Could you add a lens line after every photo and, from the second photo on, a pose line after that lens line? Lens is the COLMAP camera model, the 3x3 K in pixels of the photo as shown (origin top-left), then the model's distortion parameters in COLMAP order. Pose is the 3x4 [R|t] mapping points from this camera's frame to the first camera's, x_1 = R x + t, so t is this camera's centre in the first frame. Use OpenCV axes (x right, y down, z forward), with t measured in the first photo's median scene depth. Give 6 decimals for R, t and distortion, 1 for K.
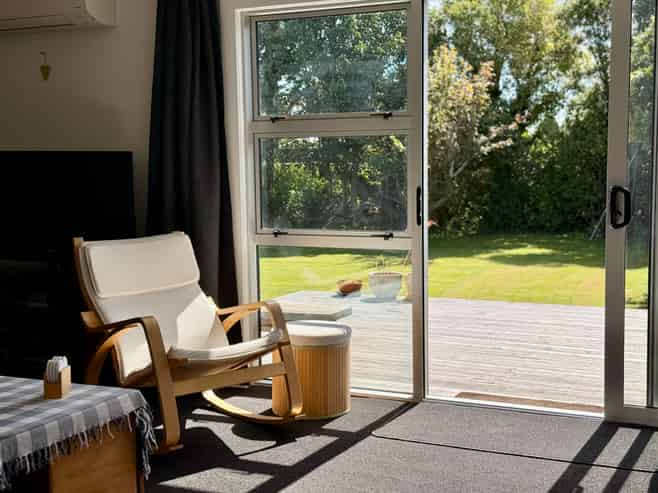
lens RADIAL K [[906.4, 0, 330.1], [0, 906.4, 250.6], [0, 0, 1]] dist [0.064678, 0.000000]
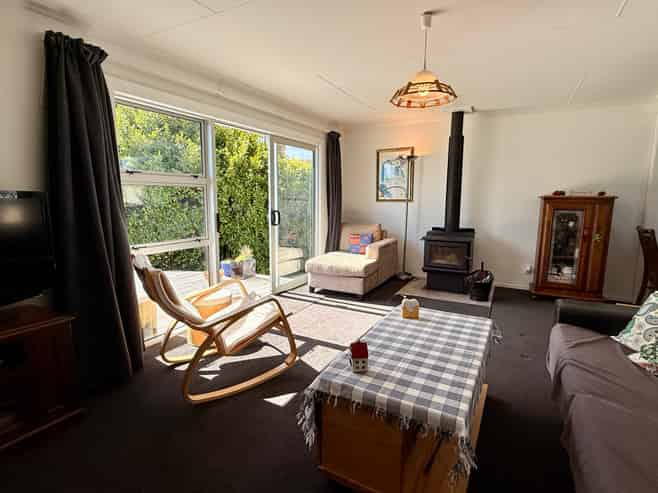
lens RADIAL K [[352.2, 0, 330.3], [0, 352.2, 239.4], [0, 0, 1]] dist [-0.004256, -0.000837]
pose [[0.048716, -0.114119, 0.992272, -0.694275], [0.087127, 0.990150, 0.109597, -0.077439], [-0.995005, 0.081114, 0.058179, 0.711880]]
